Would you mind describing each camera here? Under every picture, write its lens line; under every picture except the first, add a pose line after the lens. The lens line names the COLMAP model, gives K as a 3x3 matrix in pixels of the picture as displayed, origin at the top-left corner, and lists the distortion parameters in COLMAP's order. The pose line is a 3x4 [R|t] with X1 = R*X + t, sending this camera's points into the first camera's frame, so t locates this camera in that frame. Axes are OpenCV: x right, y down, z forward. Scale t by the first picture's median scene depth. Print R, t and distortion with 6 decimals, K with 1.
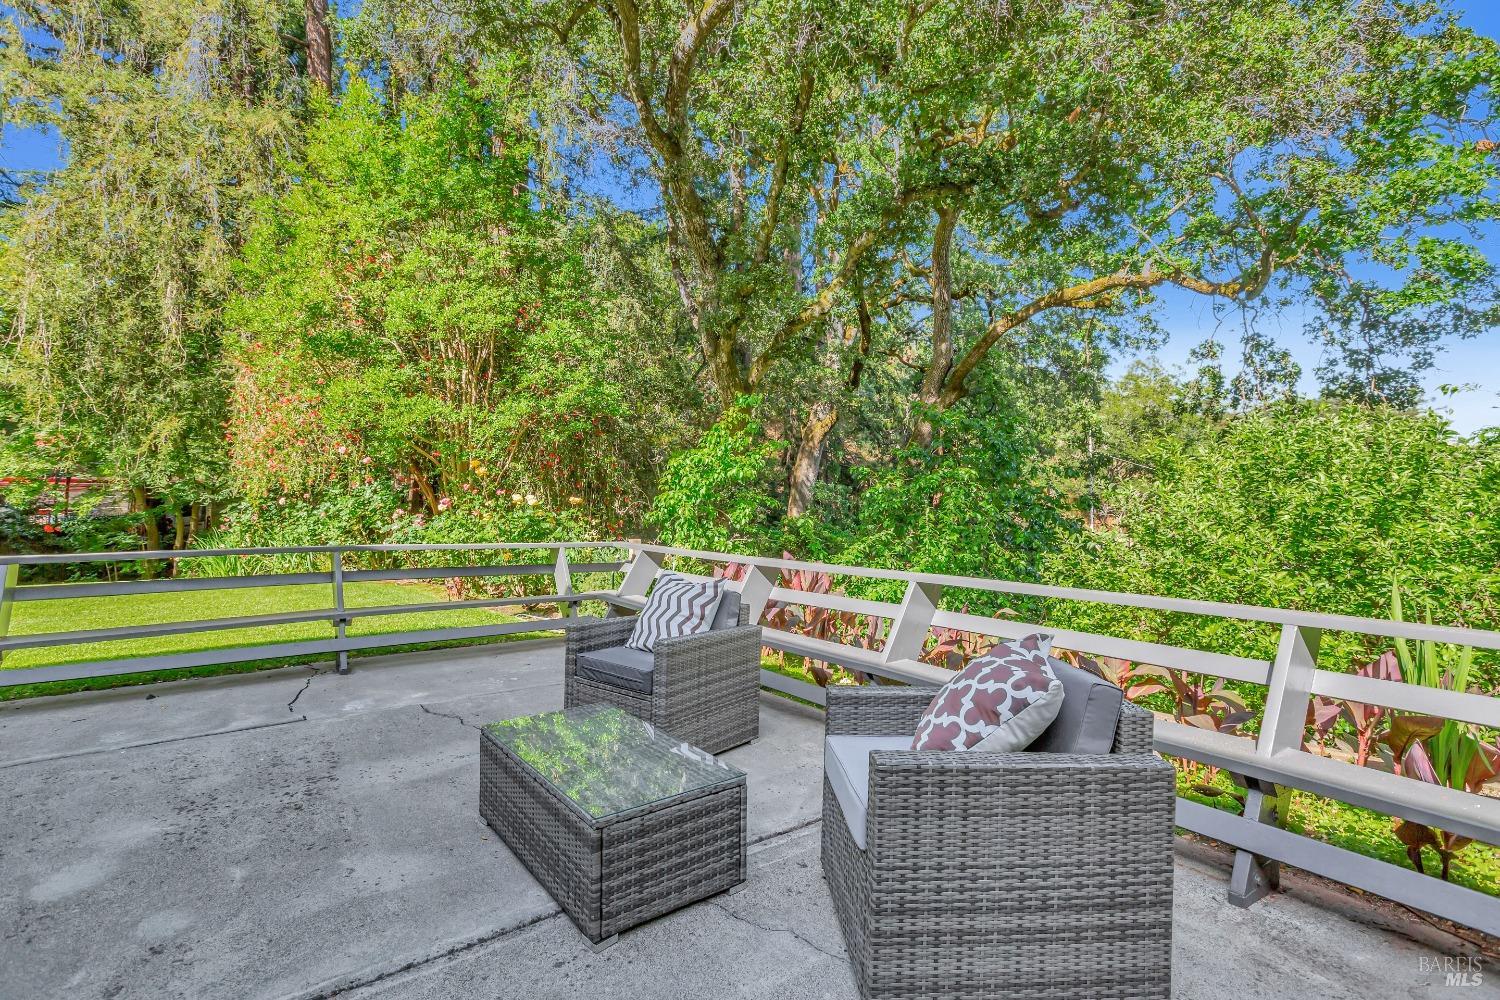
lens RADIAL K [[698.4, 0, 755.6], [0, 698.4, 497.7], [0, 0, 1]] dist [0.014369, -0.000948]
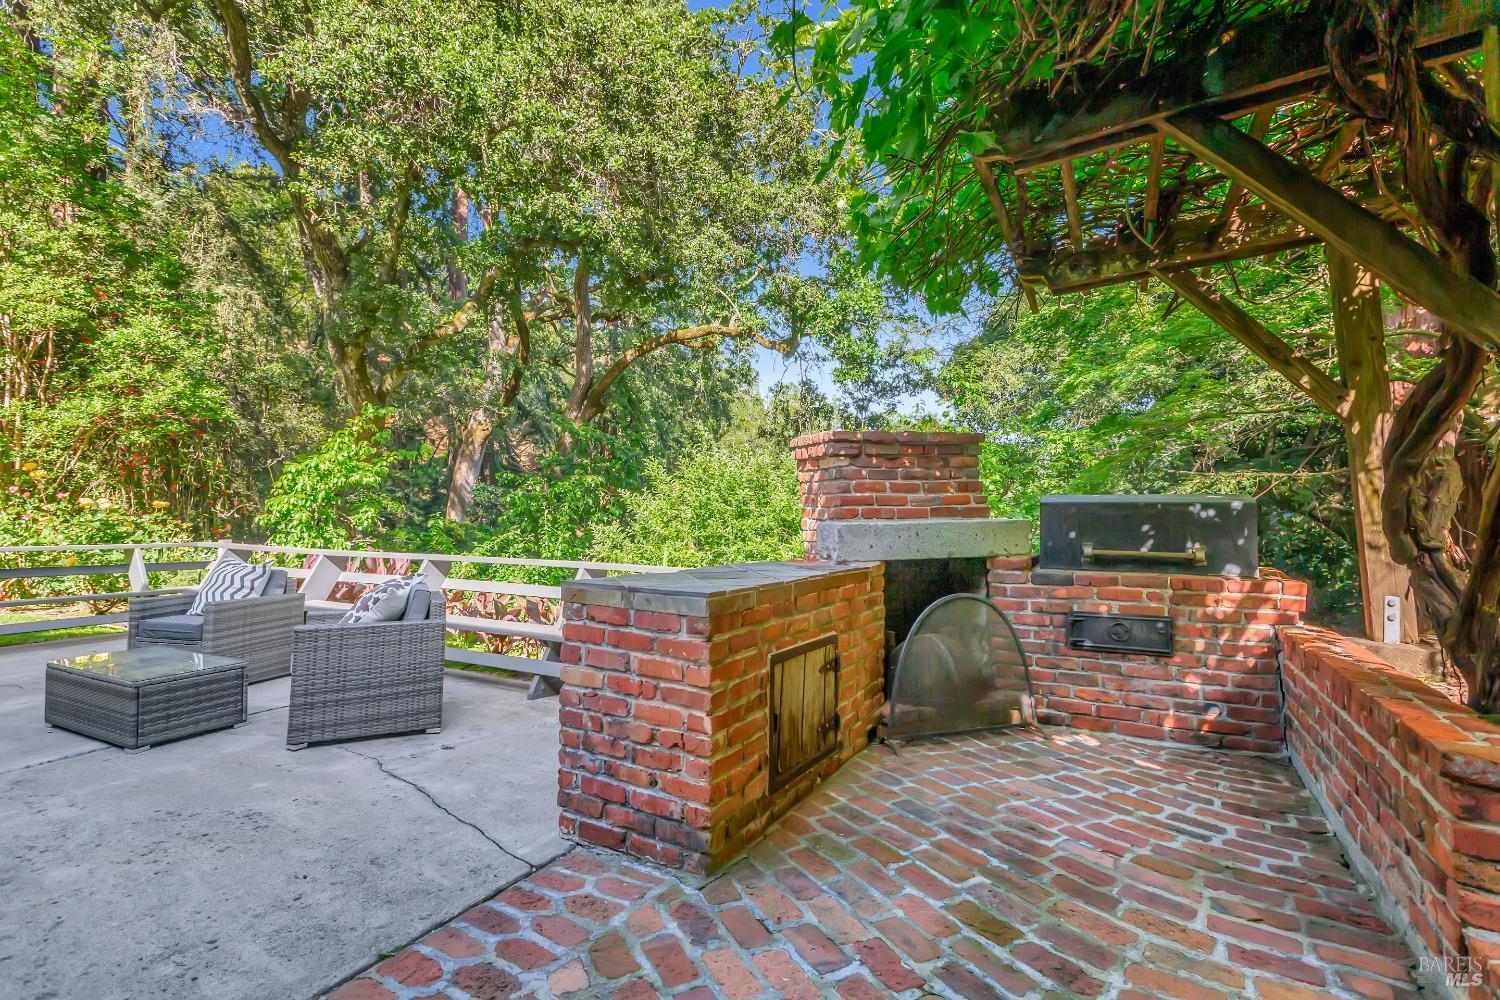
lens RADIAL K [[698.4, 0, 748.6], [0, 698.4, 493.1], [0, 0, 1]] dist [0.014369, -0.000948]
pose [[0.912325, 0.006573, 0.409413, 0.077113], [-0.002883, 0.999949, -0.009629, -0.003815], [-0.409456, 0.007604, 0.912298, -0.216738]]
